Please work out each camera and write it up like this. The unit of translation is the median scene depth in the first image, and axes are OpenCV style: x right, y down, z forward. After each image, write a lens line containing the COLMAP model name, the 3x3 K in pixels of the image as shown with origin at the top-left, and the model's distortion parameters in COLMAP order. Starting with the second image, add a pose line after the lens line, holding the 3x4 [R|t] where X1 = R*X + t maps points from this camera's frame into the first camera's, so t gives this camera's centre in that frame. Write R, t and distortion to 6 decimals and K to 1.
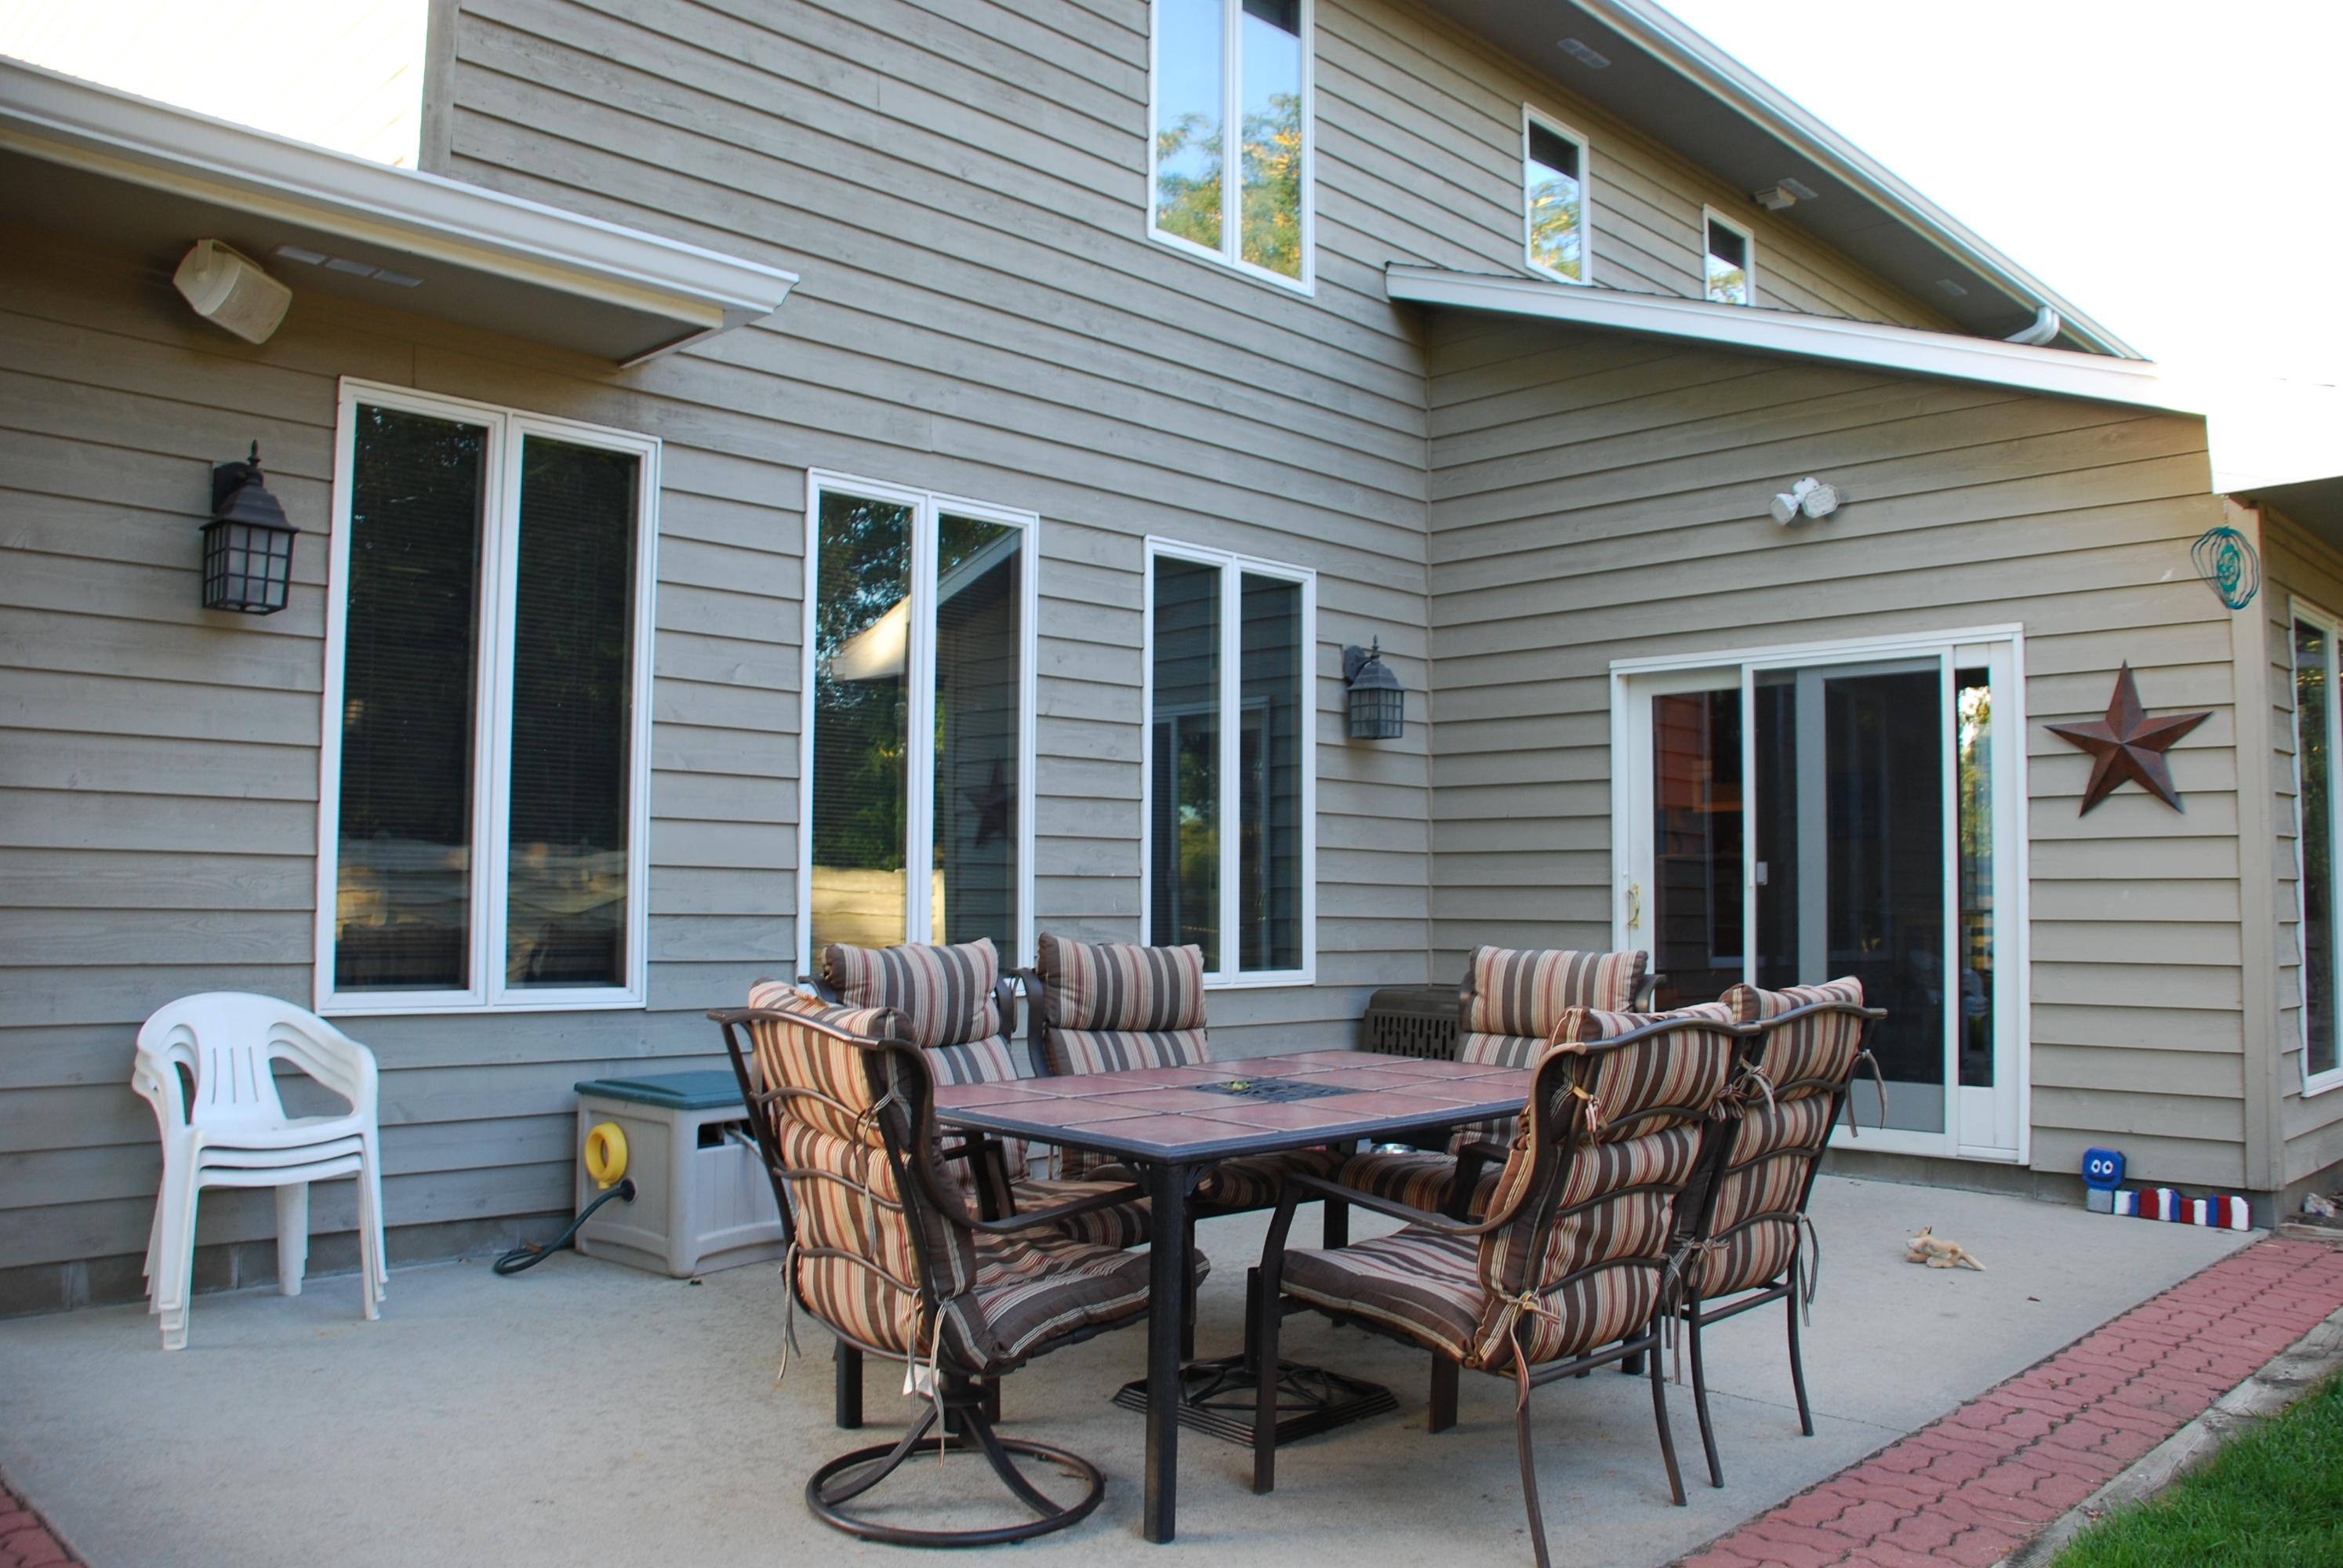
lens RADIAL K [[1840.9, 0, 1208.9], [0, 1840.9, 788.6], [0, 0, 1]] dist [-0.166924, 0.134002]
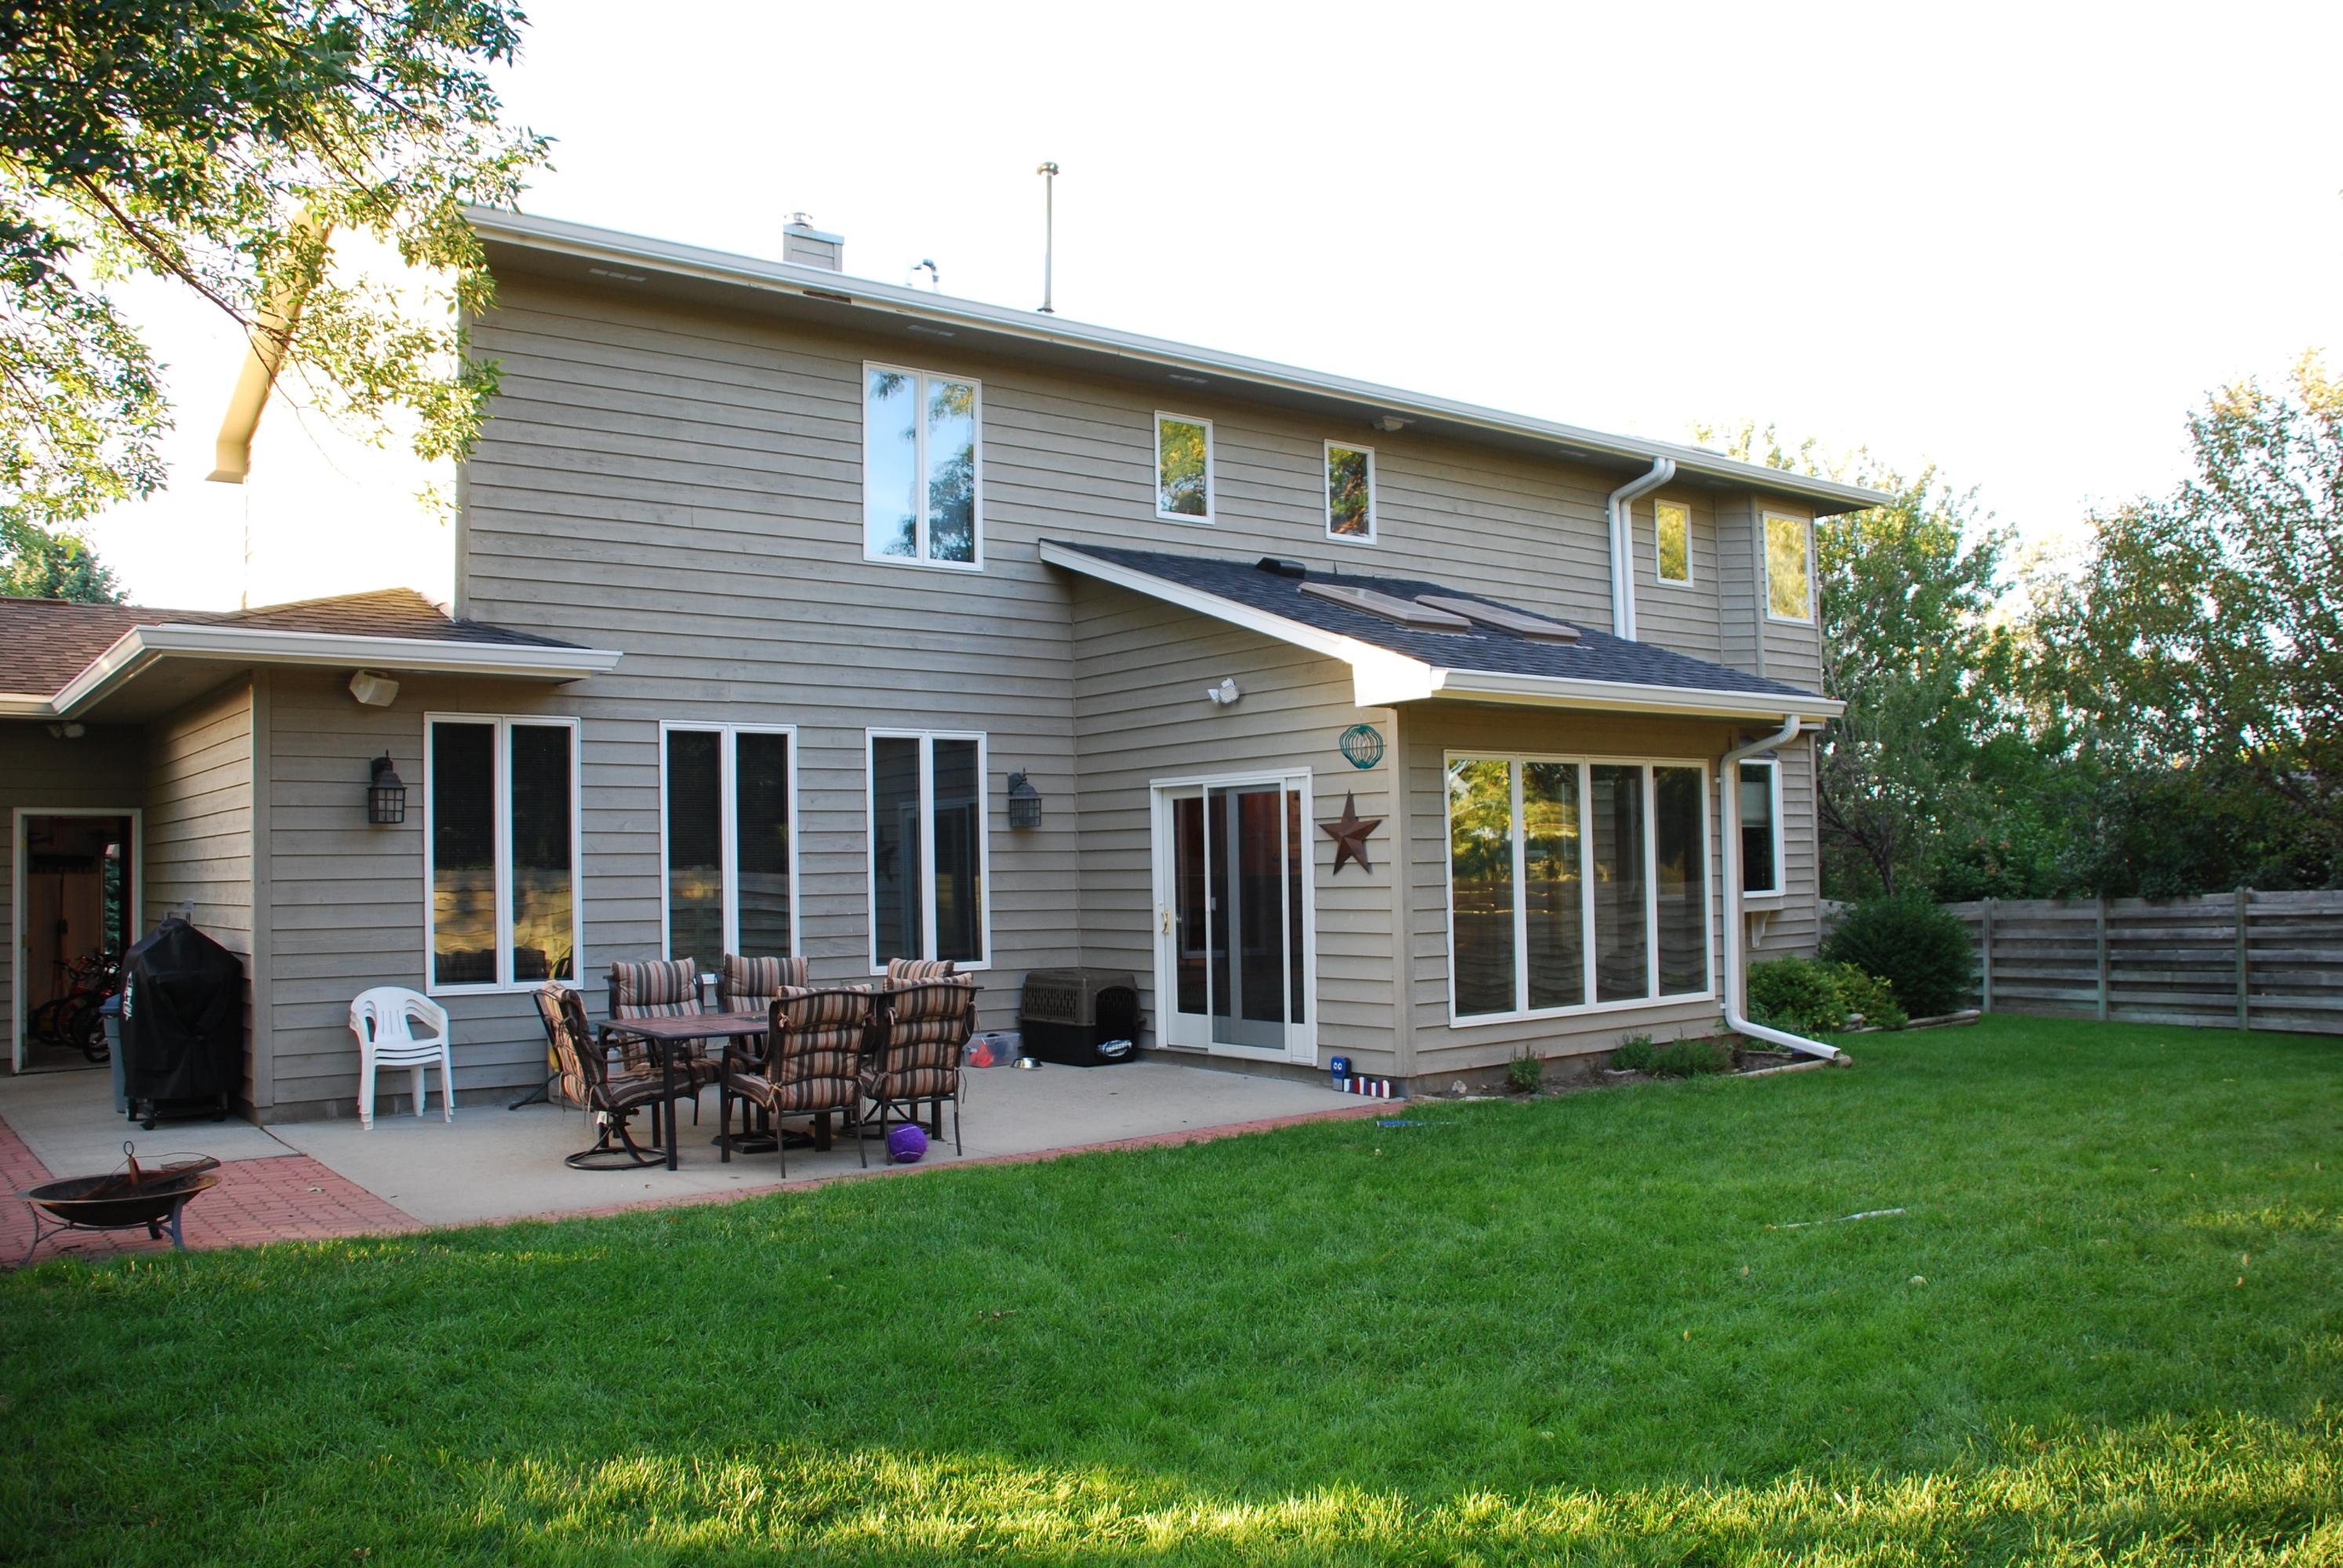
lens RADIAL K [[1840.9, 0, 1208.9], [0, 1840.9, 788.6], [0, 0, 1]] dist [-0.166924, 0.134002]
pose [[0.991787, -0.032616, -0.123675, 0.599087], [0.034797, 0.999274, 0.015515, -0.106025], [0.123079, -0.019691, 0.992202, -0.875877]]
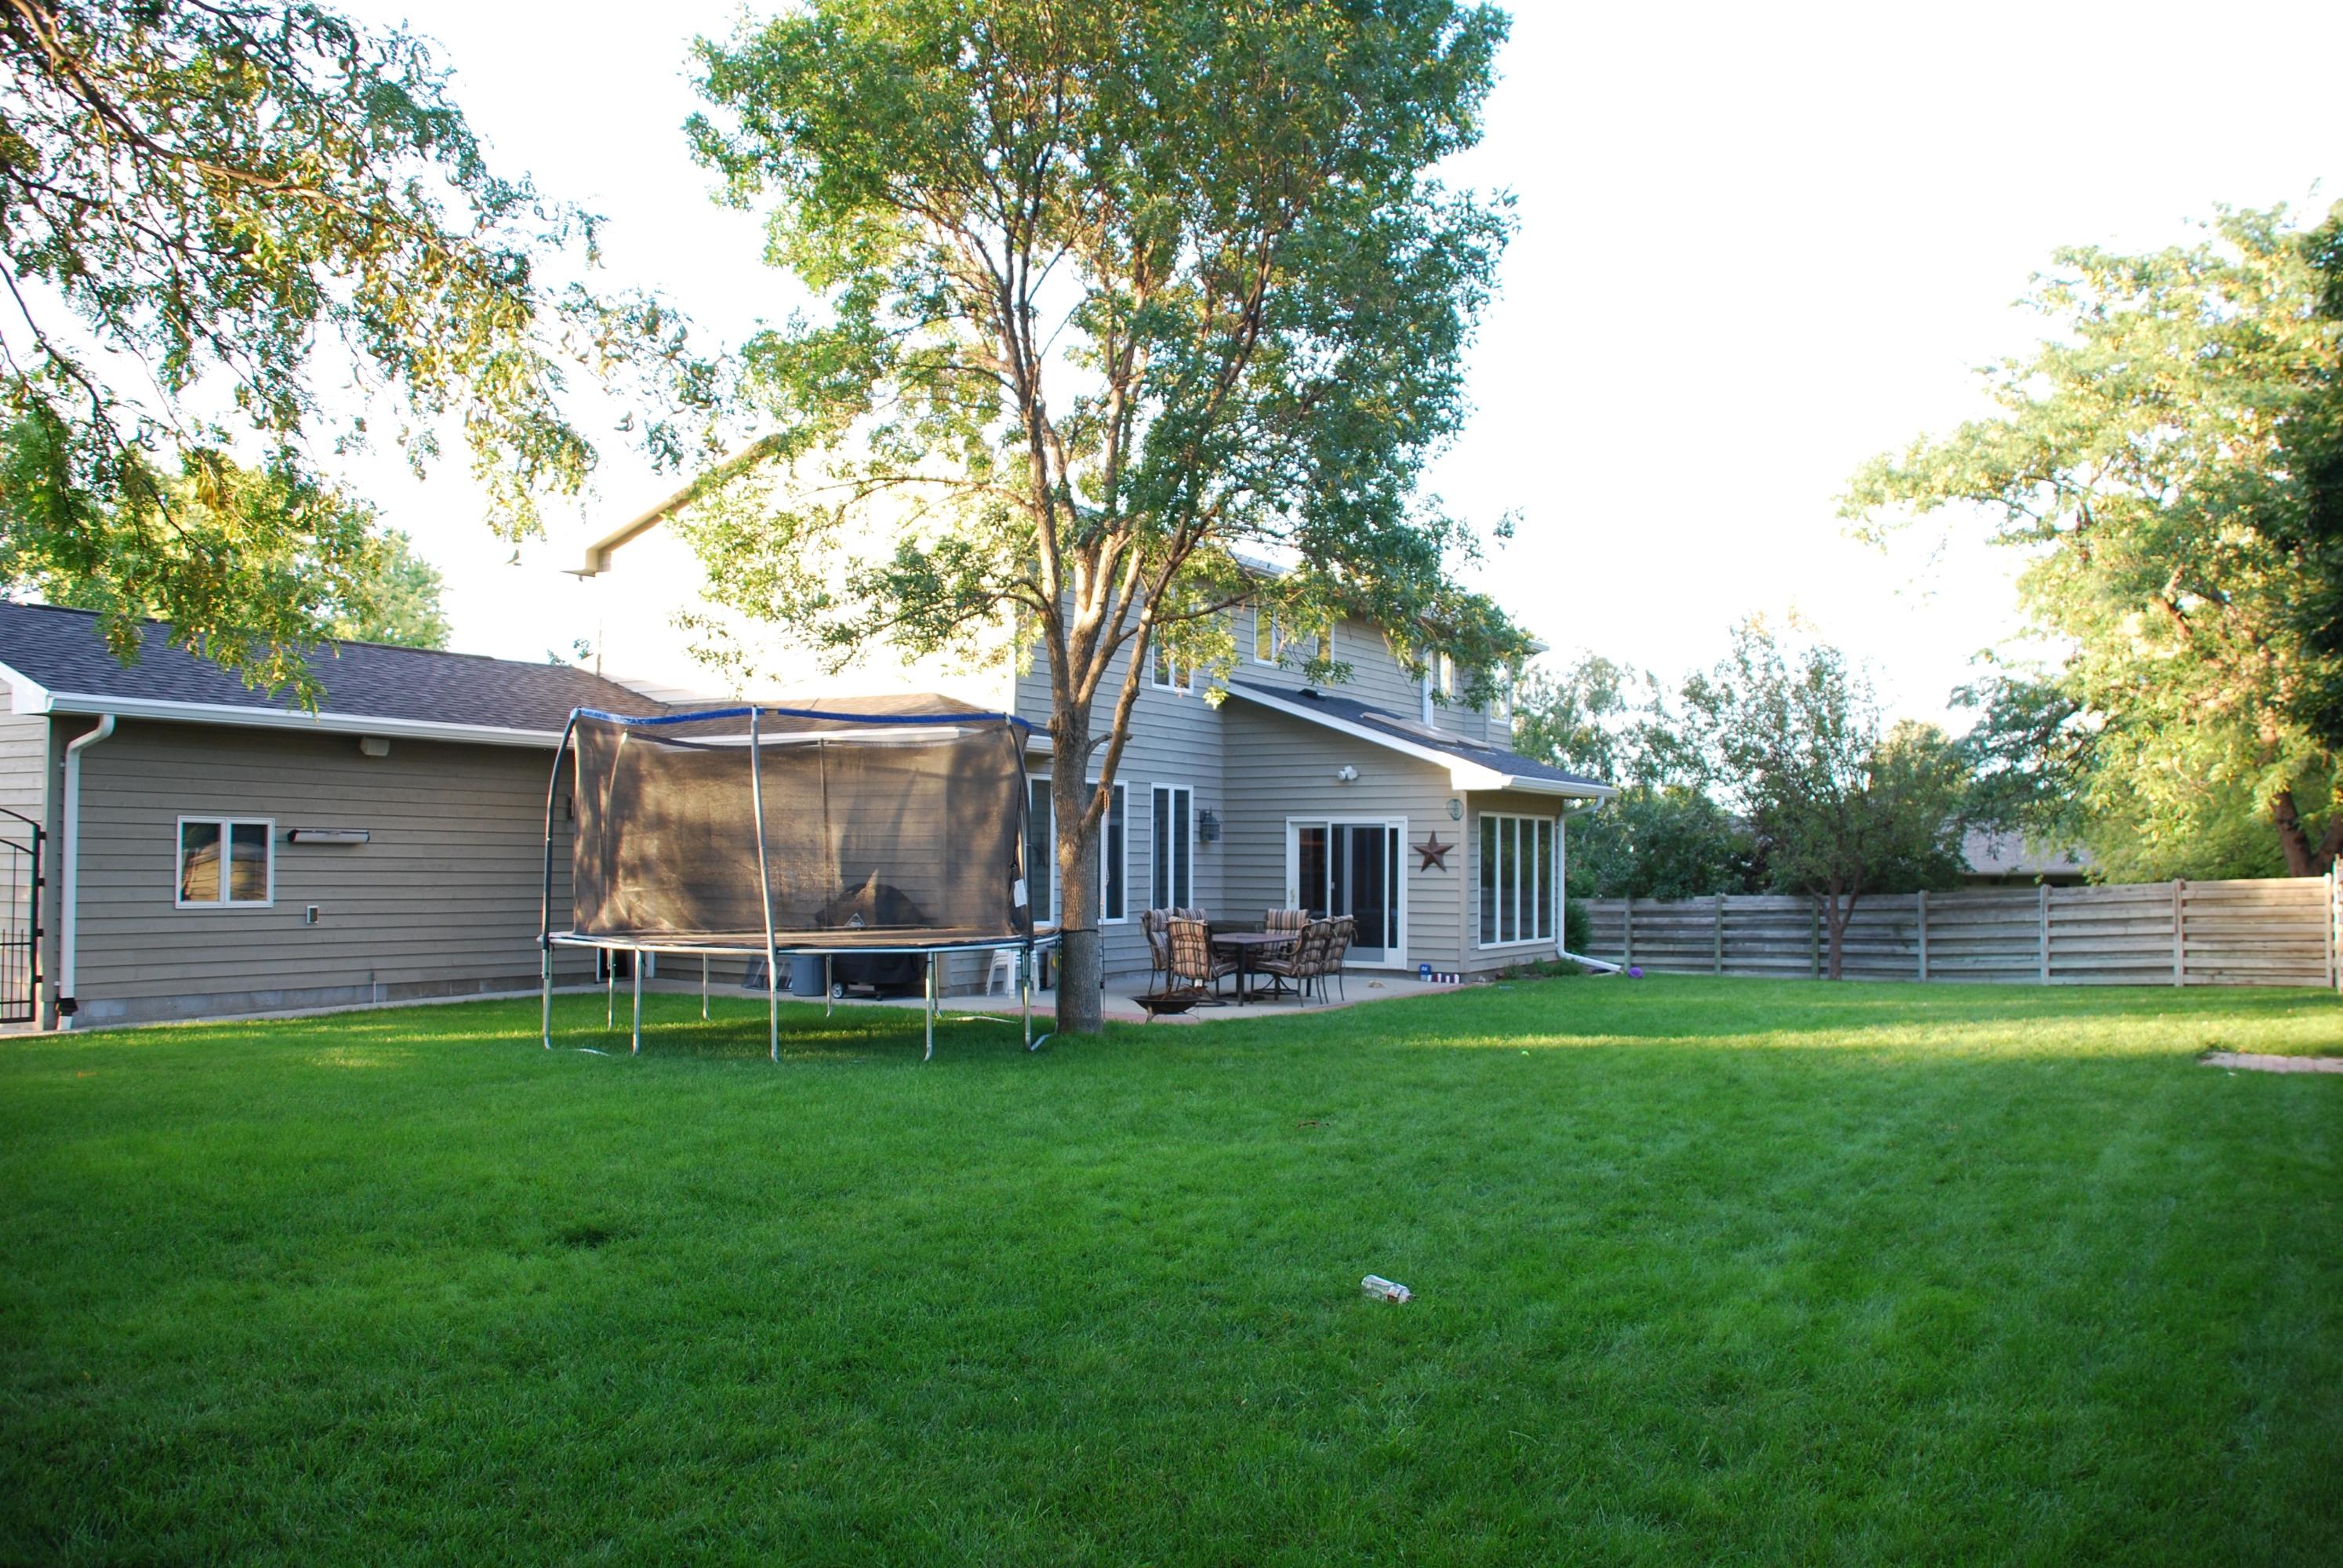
lens RADIAL K [[1840.9, 0, 1208.9], [0, 1840.9, 788.6], [0, 0, 1]] dist [-0.166924, 0.134002]
pose [[0.972204, 0.010201, 0.233912, -0.794067], [-0.015773, 0.999634, 0.021963, -0.227487], [-0.233603, -0.025043, 0.972010, -2.494839]]
